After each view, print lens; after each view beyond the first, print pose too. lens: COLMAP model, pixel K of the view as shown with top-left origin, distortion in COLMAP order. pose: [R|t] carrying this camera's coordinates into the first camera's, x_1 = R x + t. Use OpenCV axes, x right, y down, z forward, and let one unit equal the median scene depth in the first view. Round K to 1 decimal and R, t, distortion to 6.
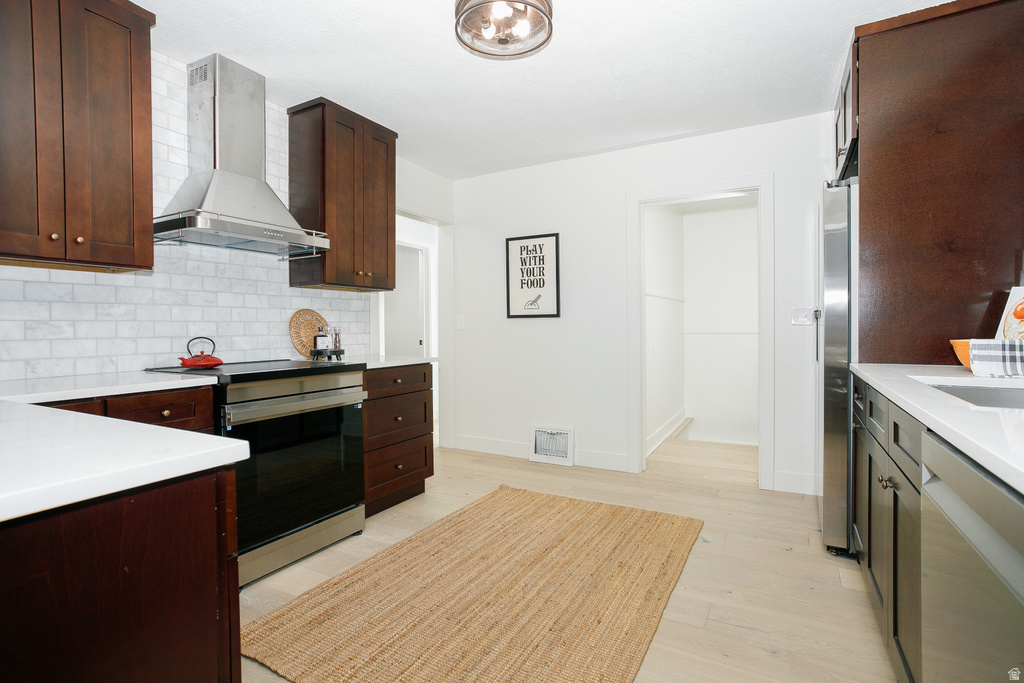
lens RADIAL K [[497.9, 0, 513.8], [0, 497.9, 336.9], [0, 0, 1]] dist [-0.051089, 0.000017]
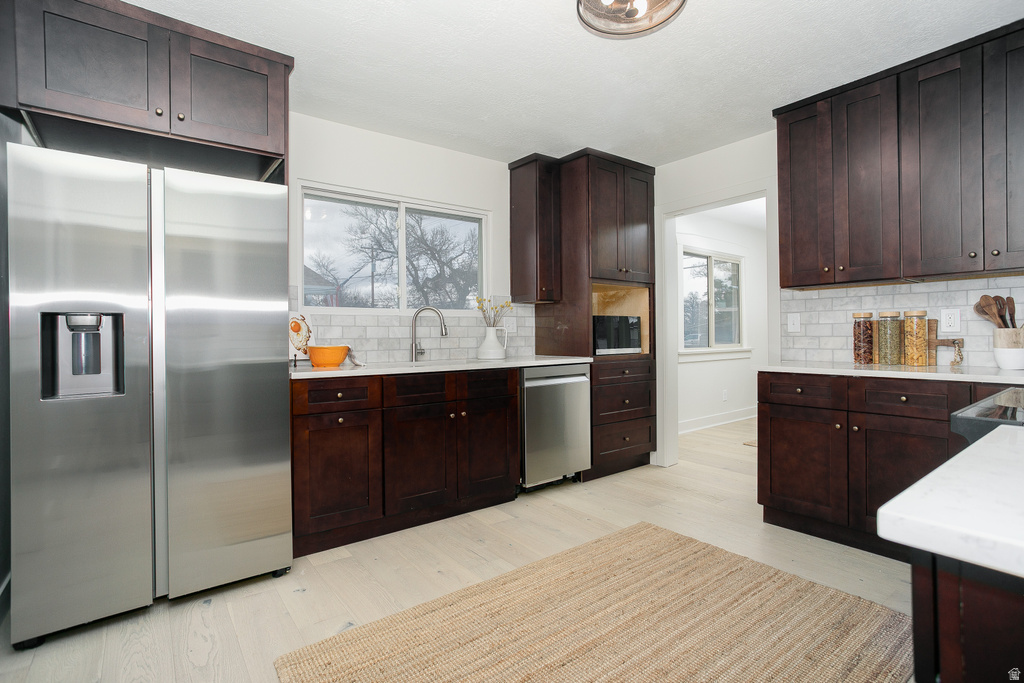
lens RADIAL K [[497.9, 0, 513.8], [0, 497.9, 336.9], [0, 0, 1]] dist [-0.051089, 0.000017]
pose [[-0.917958, 0.020489, 0.396148, -0.168301], [0.028505, 0.999491, 0.014358, -0.023481], [-0.395652, 0.024472, -0.918075, 1.941175]]
